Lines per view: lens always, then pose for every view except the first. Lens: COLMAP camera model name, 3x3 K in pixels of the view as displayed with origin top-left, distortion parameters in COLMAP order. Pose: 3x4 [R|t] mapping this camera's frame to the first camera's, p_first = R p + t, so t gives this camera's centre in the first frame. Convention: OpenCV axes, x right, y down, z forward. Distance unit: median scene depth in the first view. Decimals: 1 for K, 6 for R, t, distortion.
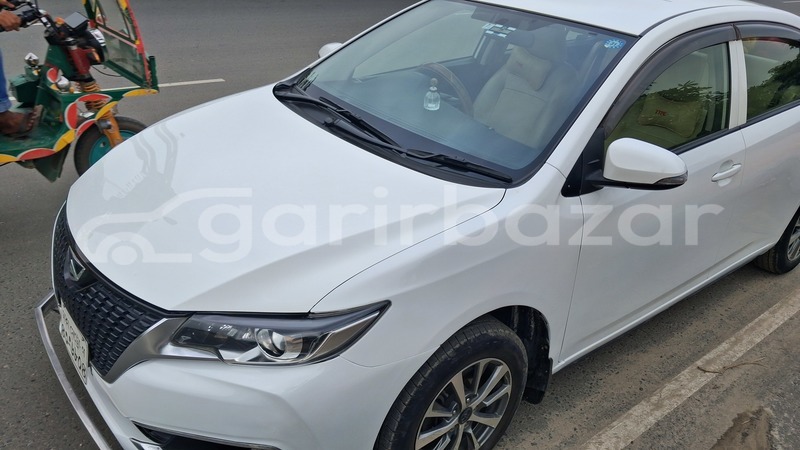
lens RADIAL K [[624.7, 0, 399.5], [0, 624.7, 214.7], [0, 0, 1]] dist [-0.000952, 0.000127]
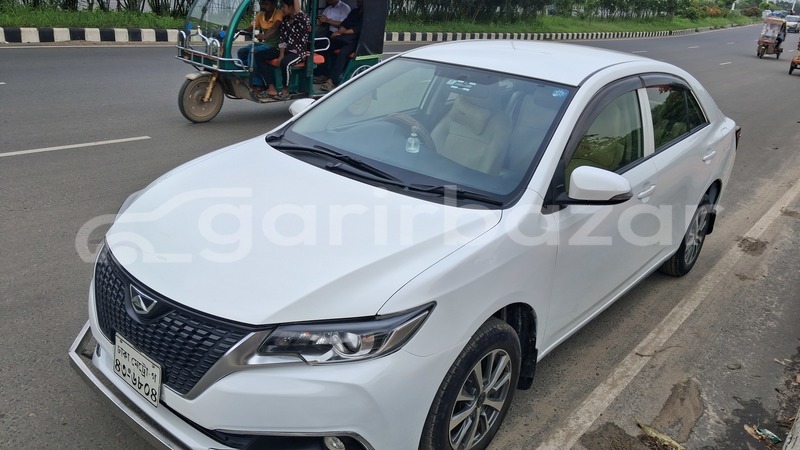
lens RADIAL K [[620.6, 0, 400.0], [0, 620.6, 225.0], [0, 0, 1]] dist [0.059515, -0.116445]
pose [[0.980878, -0.062991, 0.184148, -0.228492], [0.074581, 0.995602, -0.056700, 0.038532], [-0.179766, 0.069350, 0.981262, -0.161699]]
